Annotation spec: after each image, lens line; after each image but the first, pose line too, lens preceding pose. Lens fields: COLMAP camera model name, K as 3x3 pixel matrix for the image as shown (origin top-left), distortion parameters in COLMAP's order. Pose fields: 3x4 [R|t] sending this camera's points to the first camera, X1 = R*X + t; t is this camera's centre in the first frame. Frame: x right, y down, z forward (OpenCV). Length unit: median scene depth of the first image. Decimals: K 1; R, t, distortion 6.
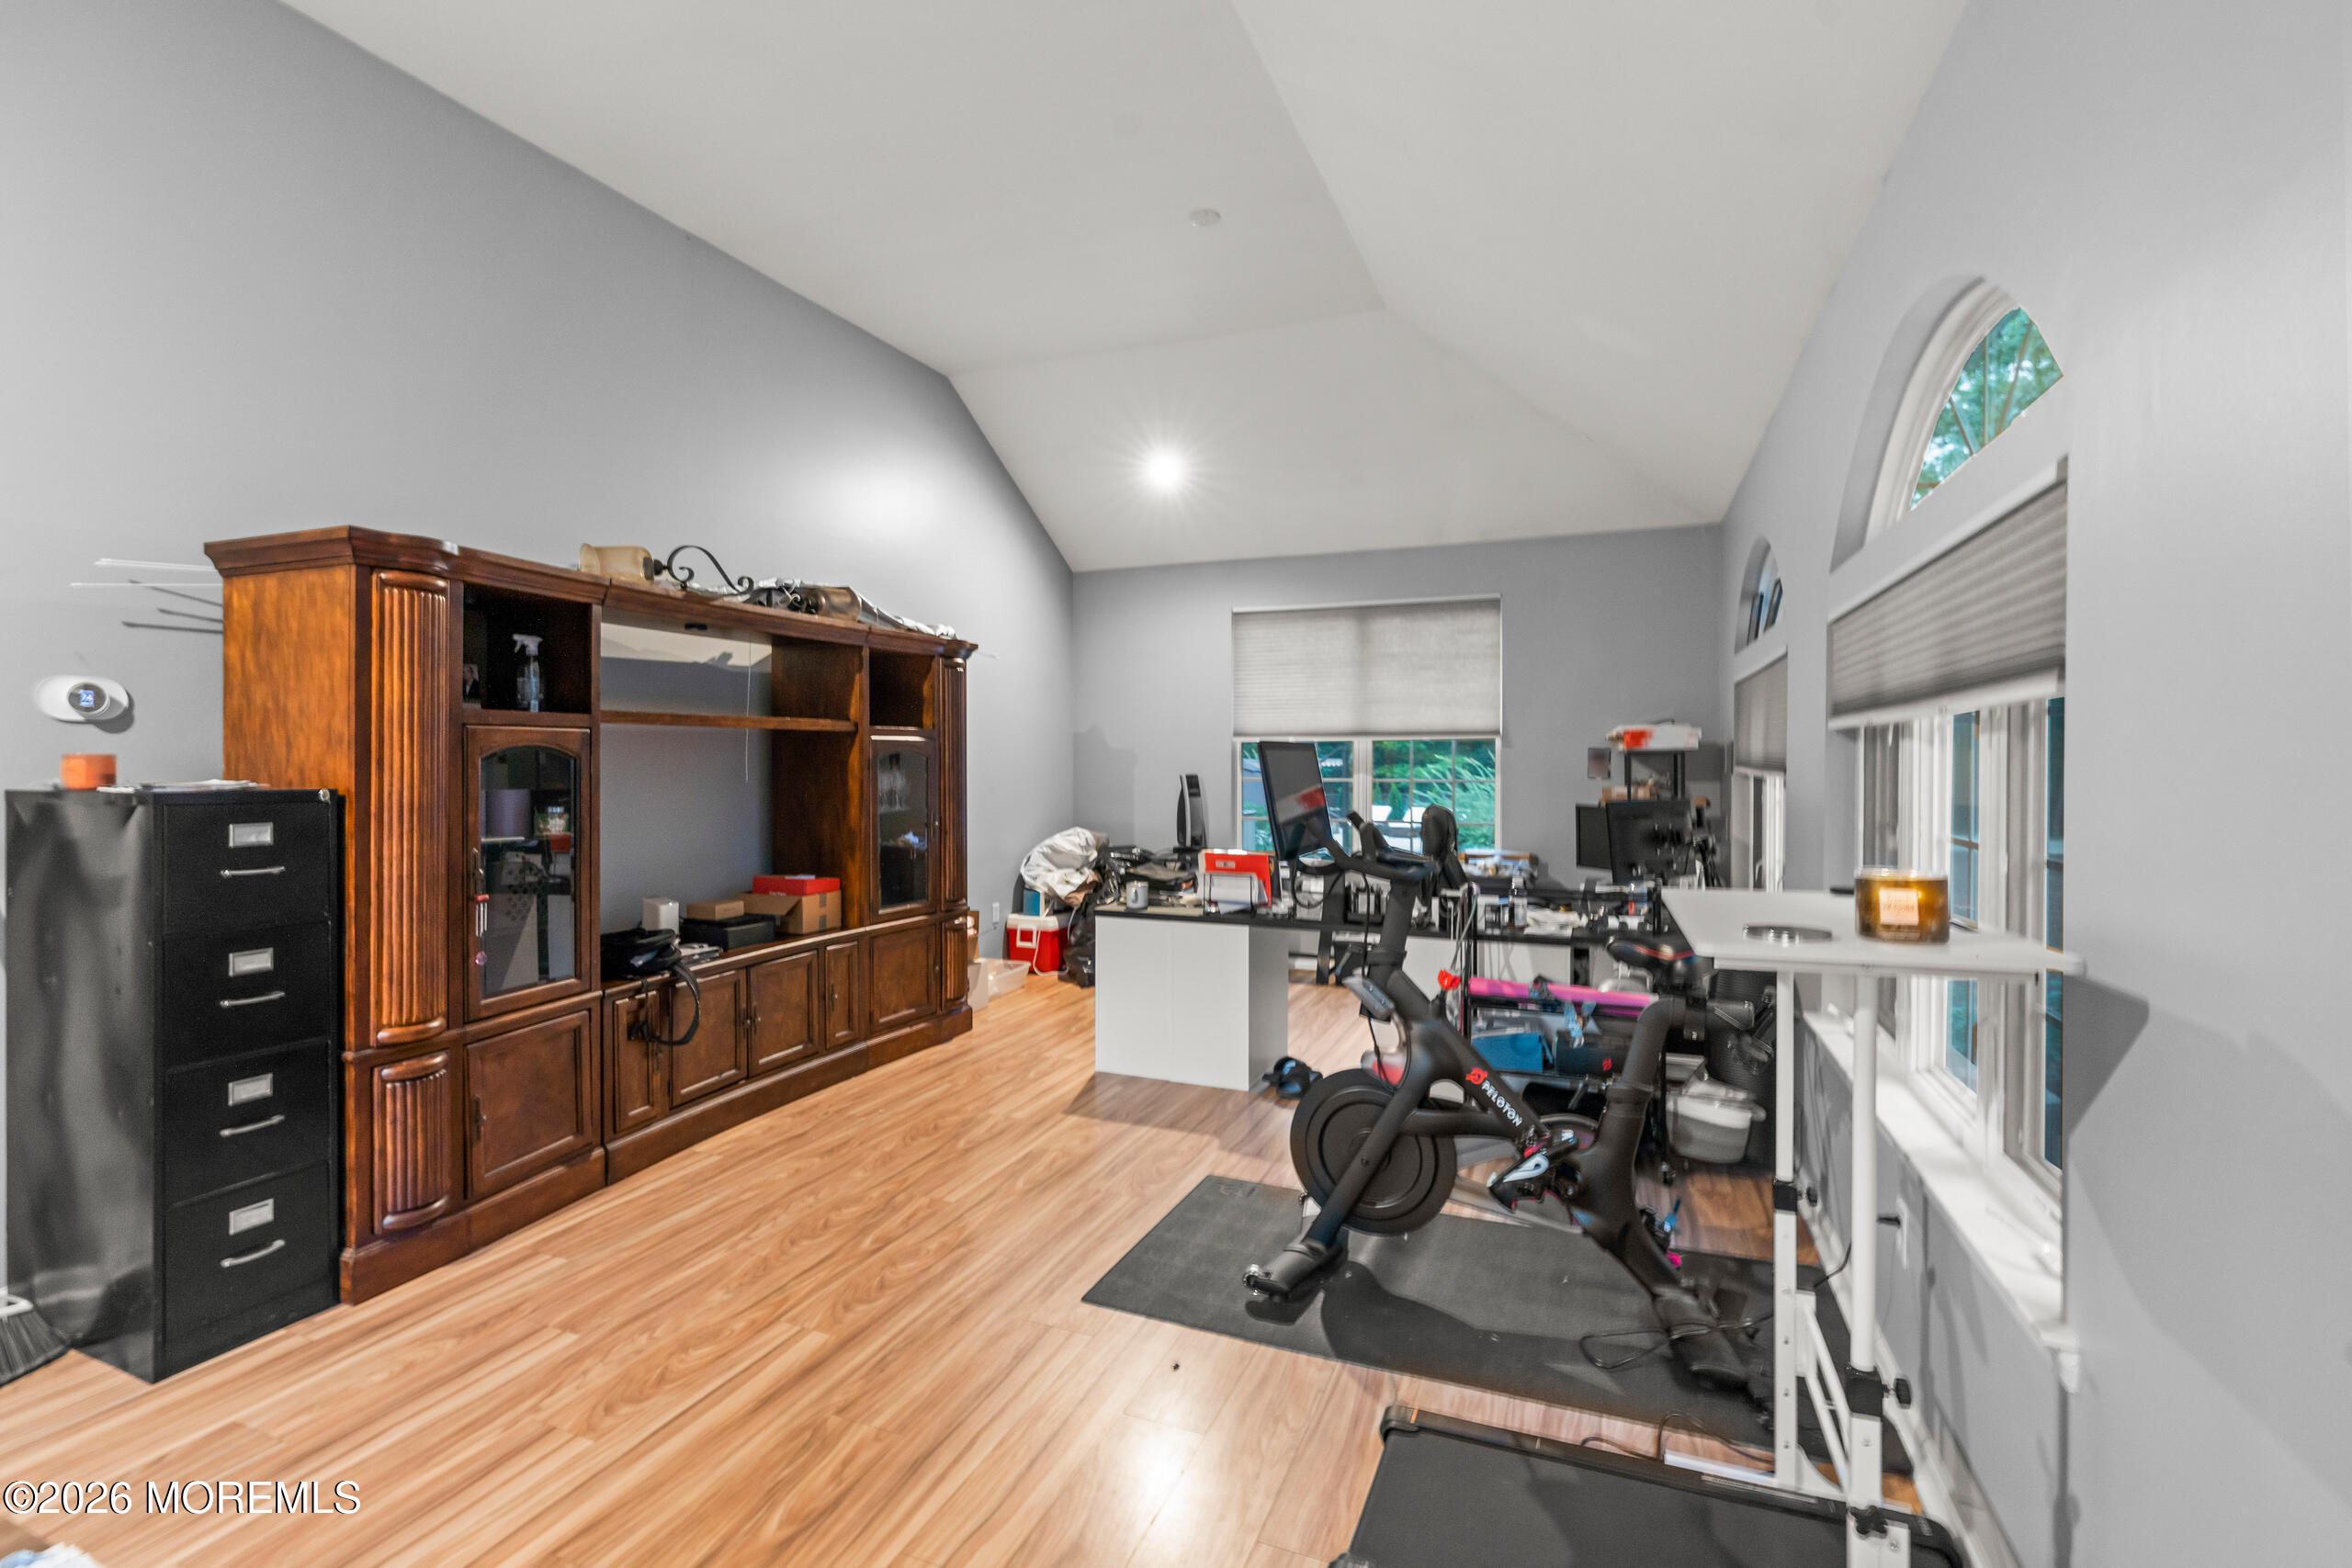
lens RADIAL K [[1086.3, 0, 1176.9], [0, 1086.3, 772.2], [0, 0, 1]] dist [-0.008868, 0.004392]
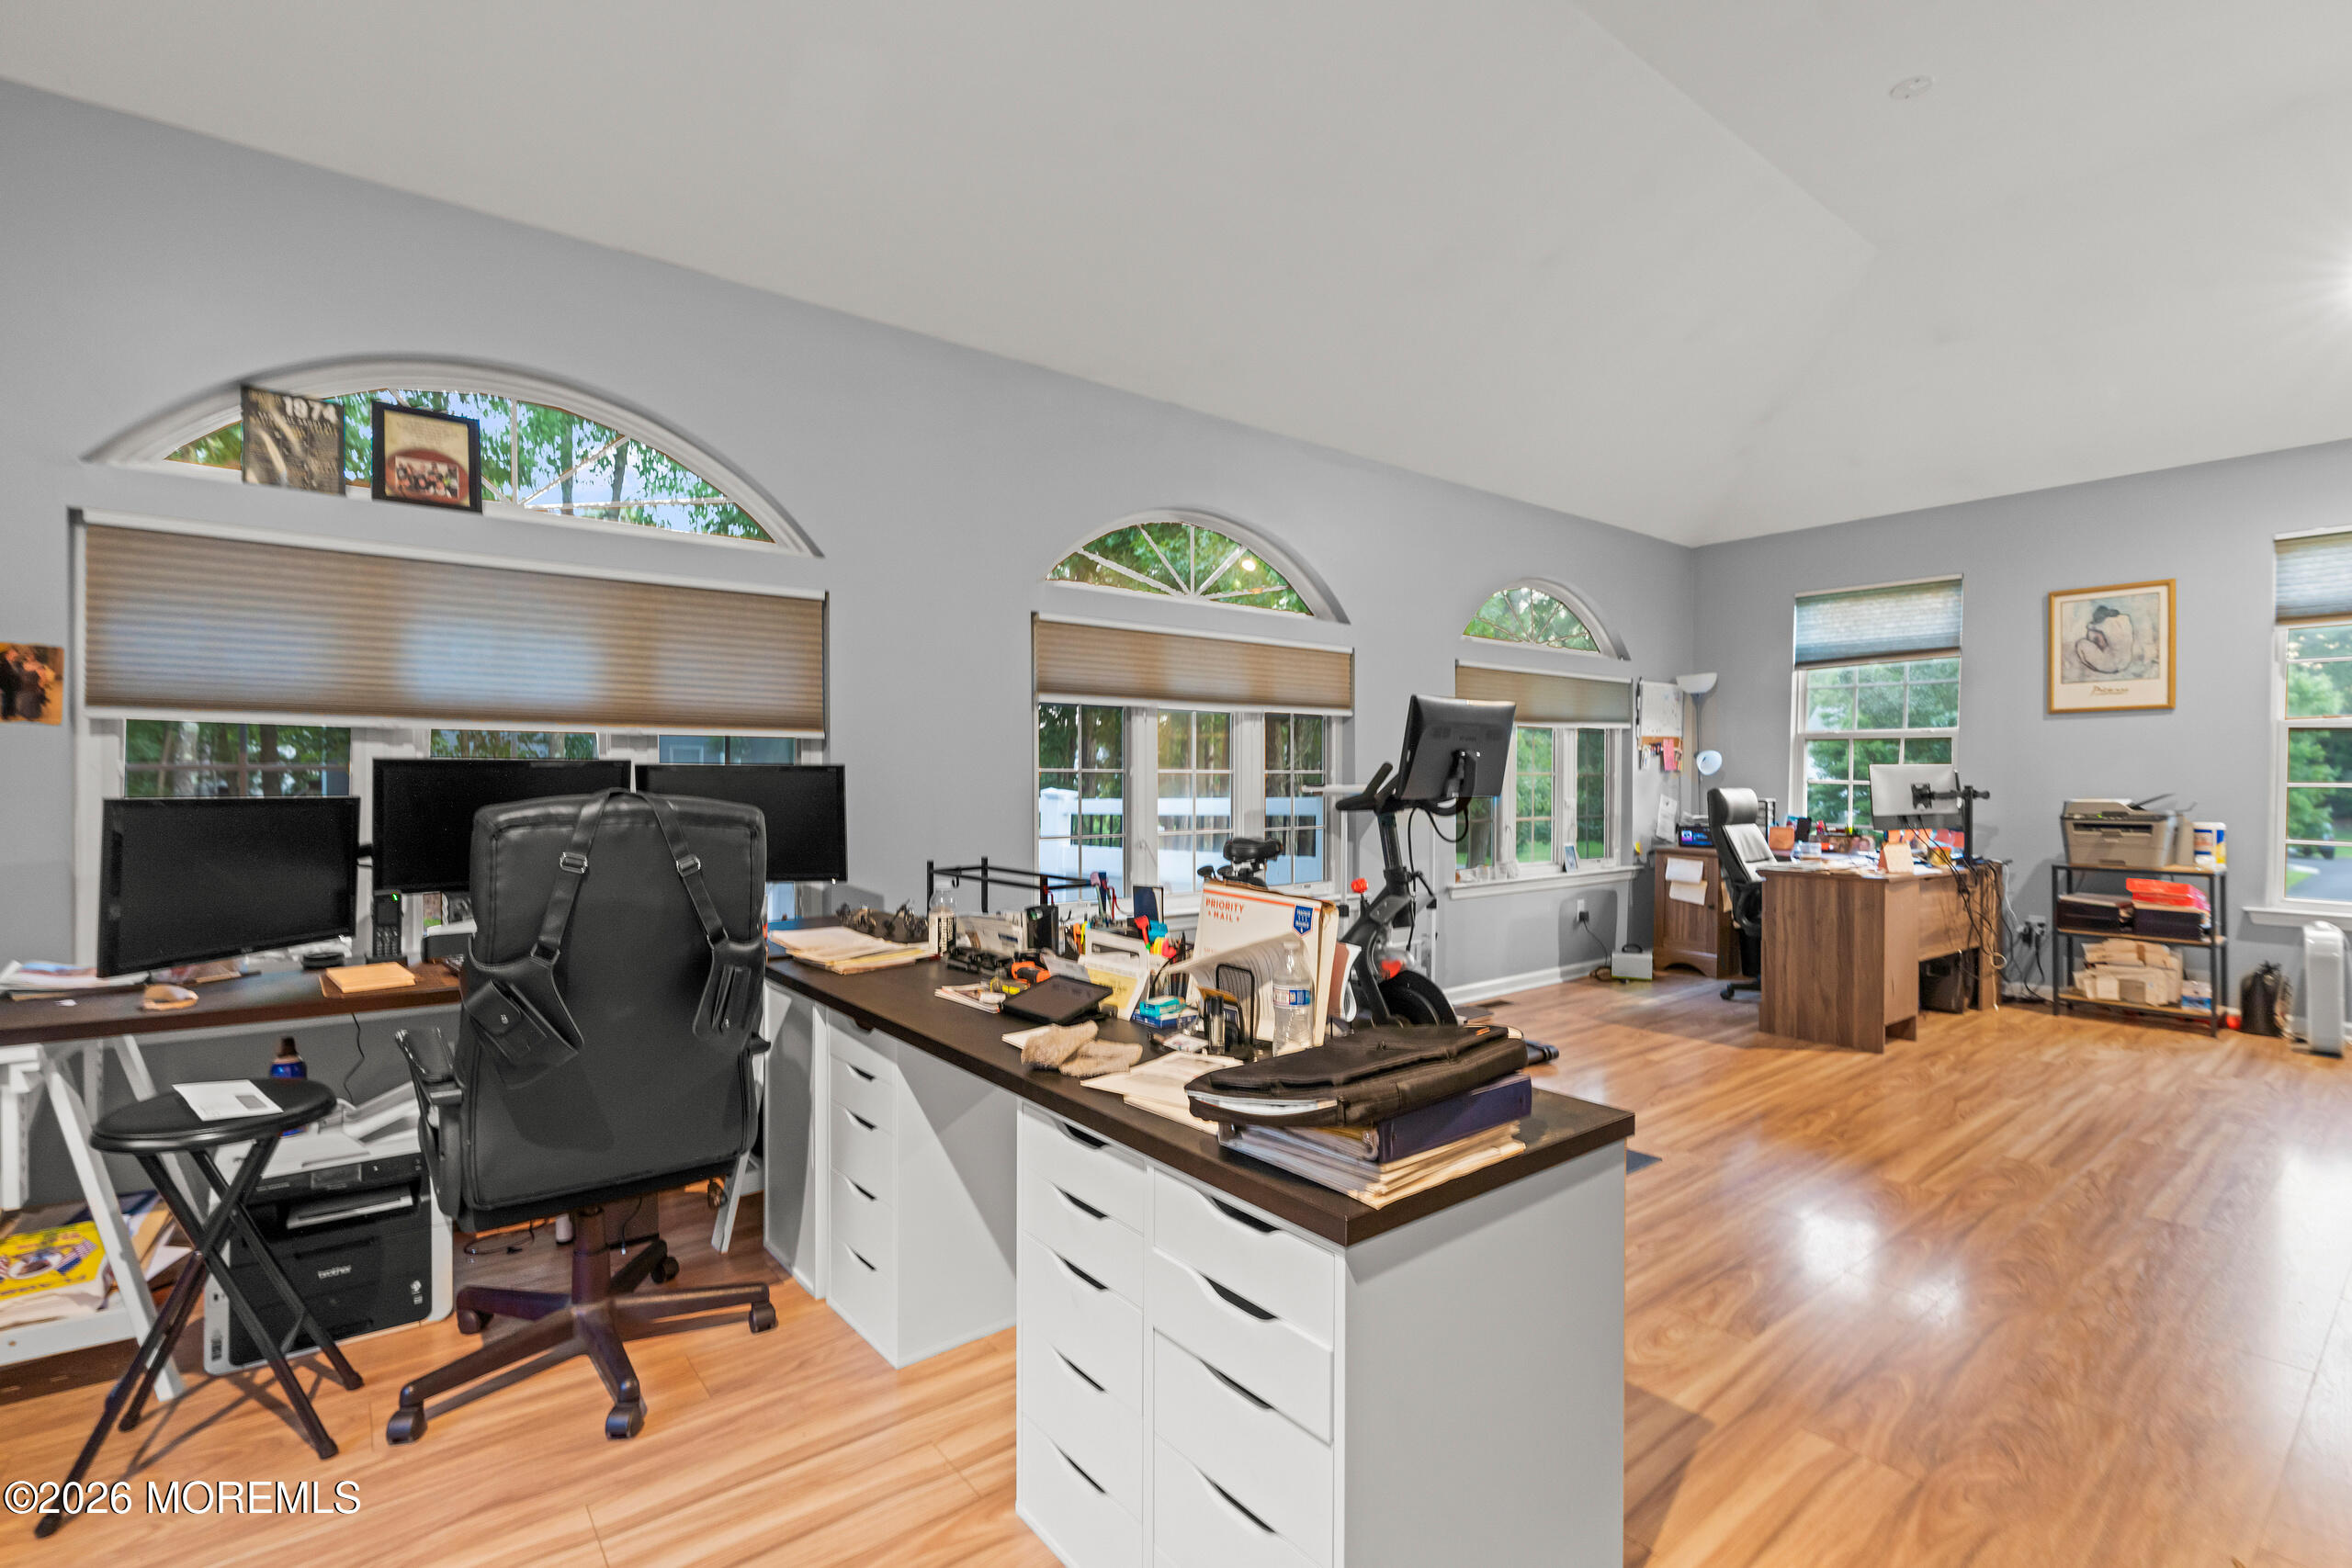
lens RADIAL K [[1086.3, 0, 1173.7], [0, 1086.3, 778.6], [0, 0, 1]] dist [-0.008868, 0.004392]
pose [[-0.874863, -0.003440, 0.484357, -0.209321], [0.003930, 0.999891, 0.014199, 0.044473], [-0.484354, 0.014325, -0.874755, 2.483010]]
